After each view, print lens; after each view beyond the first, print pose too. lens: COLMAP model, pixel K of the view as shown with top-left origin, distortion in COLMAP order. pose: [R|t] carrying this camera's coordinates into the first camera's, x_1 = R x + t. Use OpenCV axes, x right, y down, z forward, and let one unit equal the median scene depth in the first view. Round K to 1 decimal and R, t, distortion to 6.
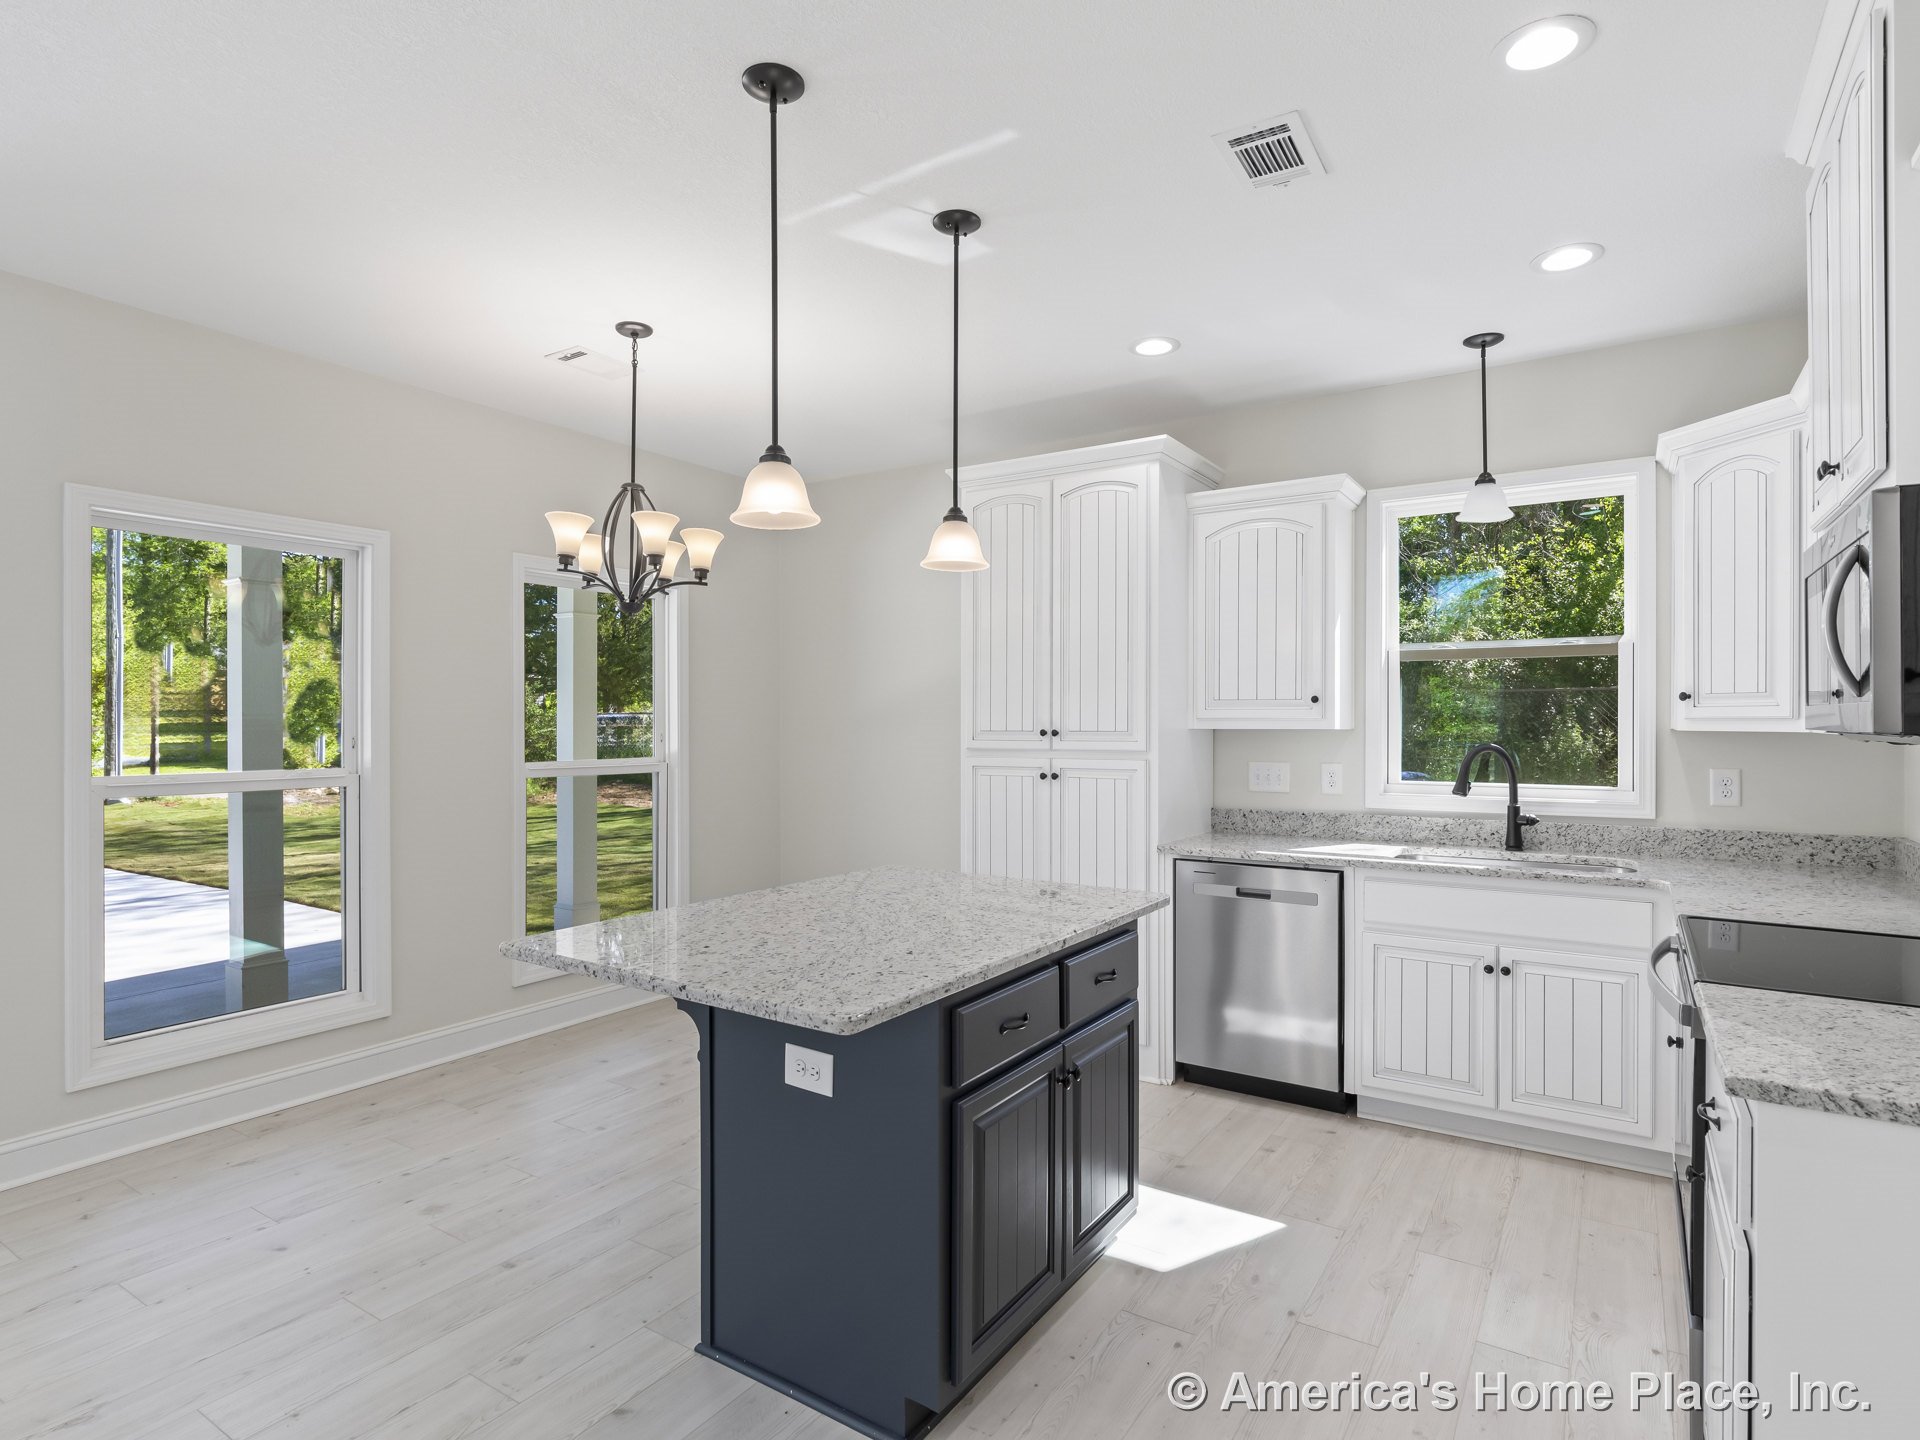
lens RADIAL K [[1003.9, 0, 973.8], [0, 1003.9, 722.2], [0, 0, 1]] dist [-0.000252, -0.001534]
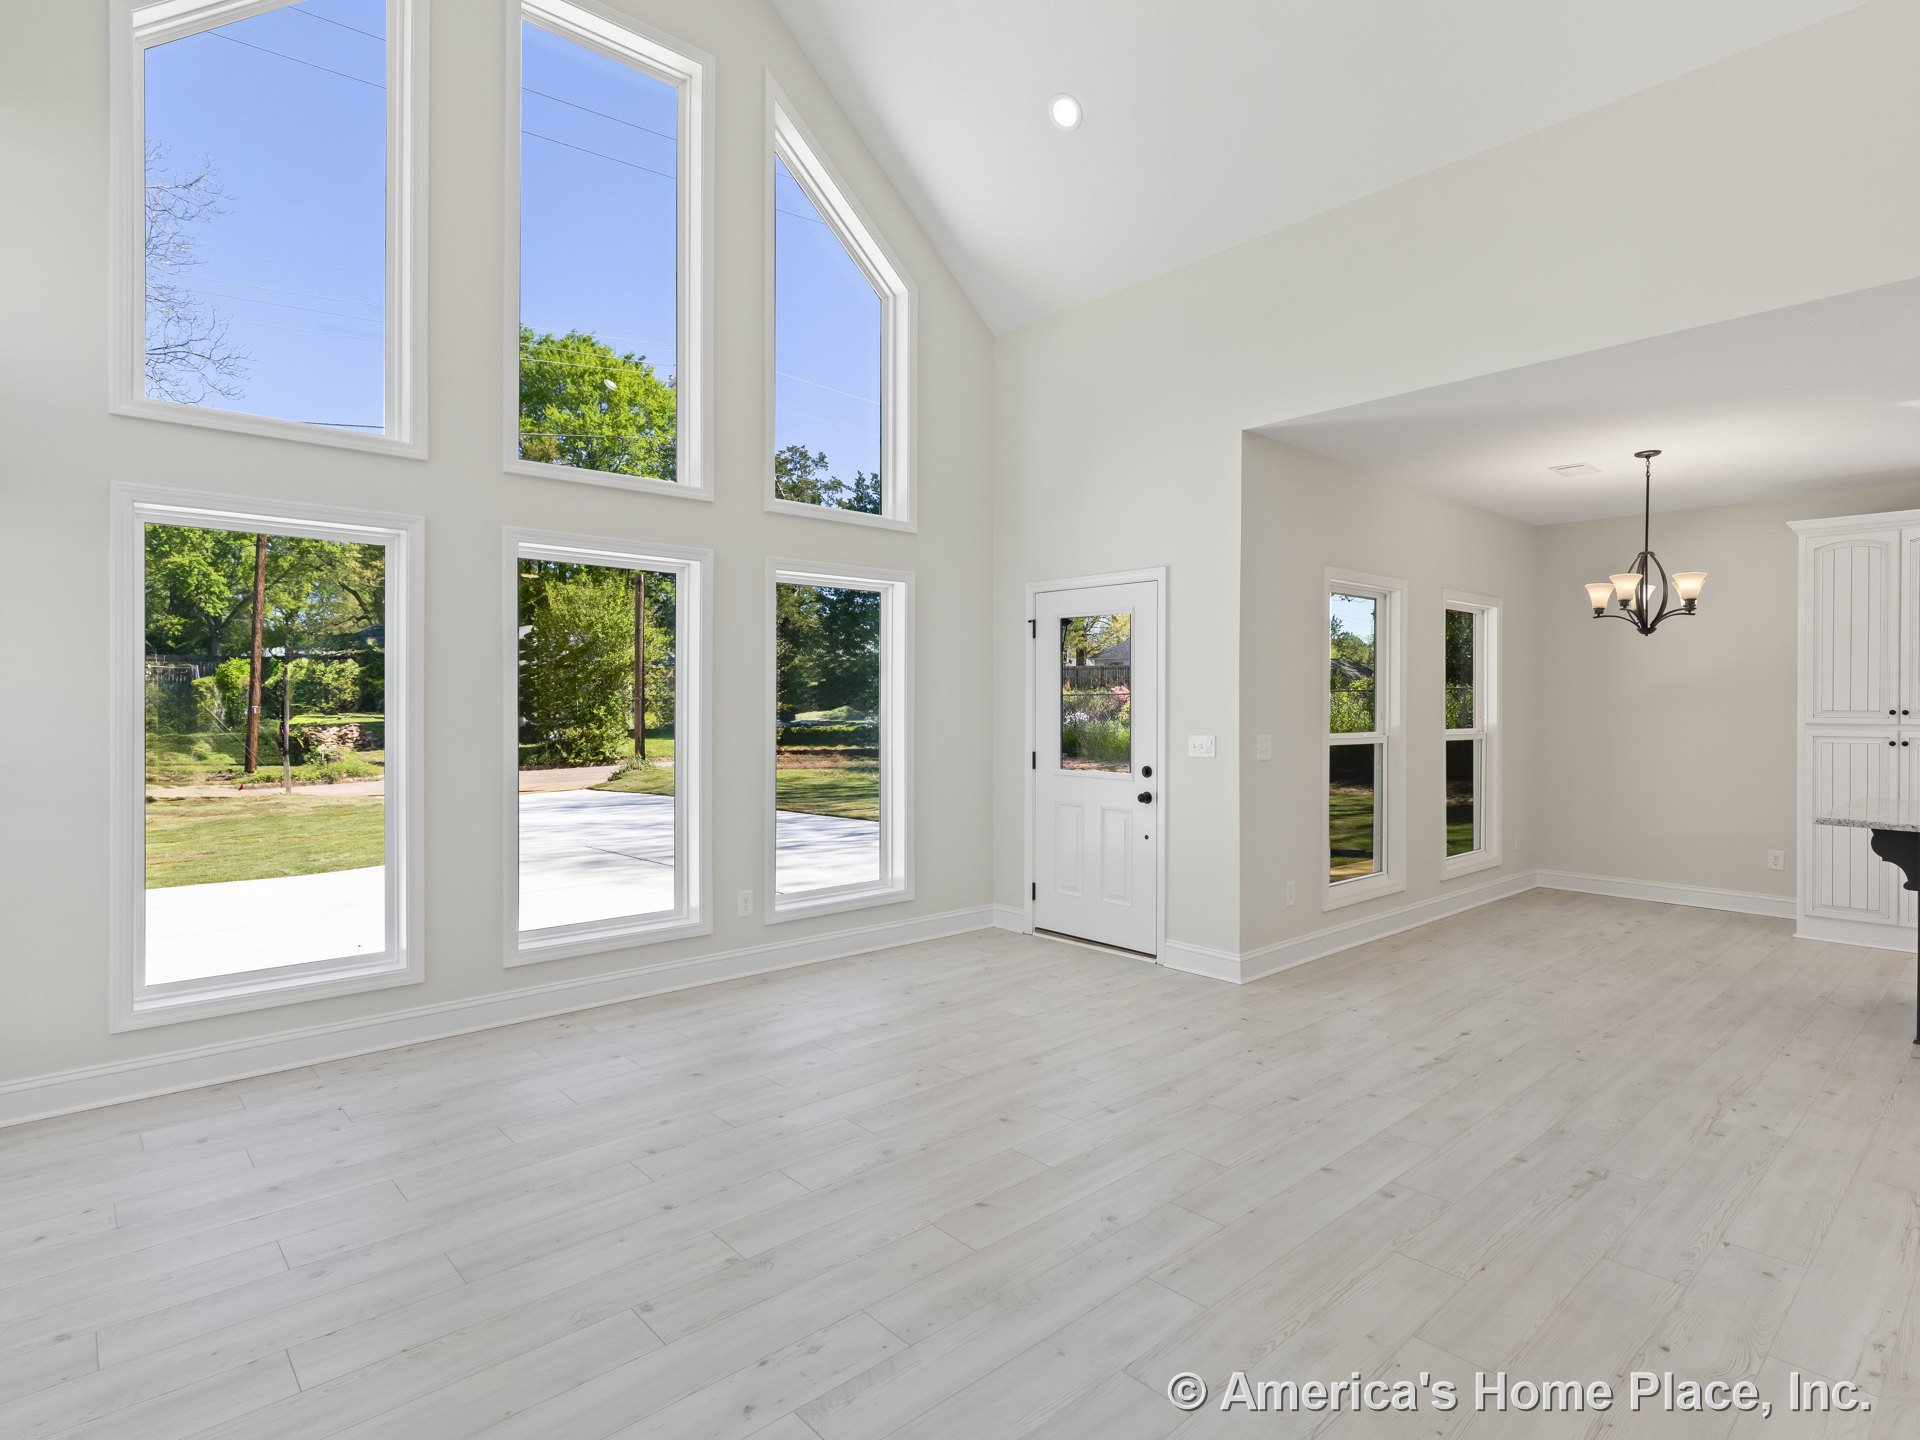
lens RADIAL K [[1010.3, 0, 976.8], [0, 1010.3, 705.3], [0, 0, 1]] dist [-0.000975, -0.002121]
pose [[0.965427, 0.005459, -0.260617, -0.896105], [-0.005218, 0.999985, 0.001617, 0.005886], [0.260622, -0.000201, 0.965441, -0.765801]]
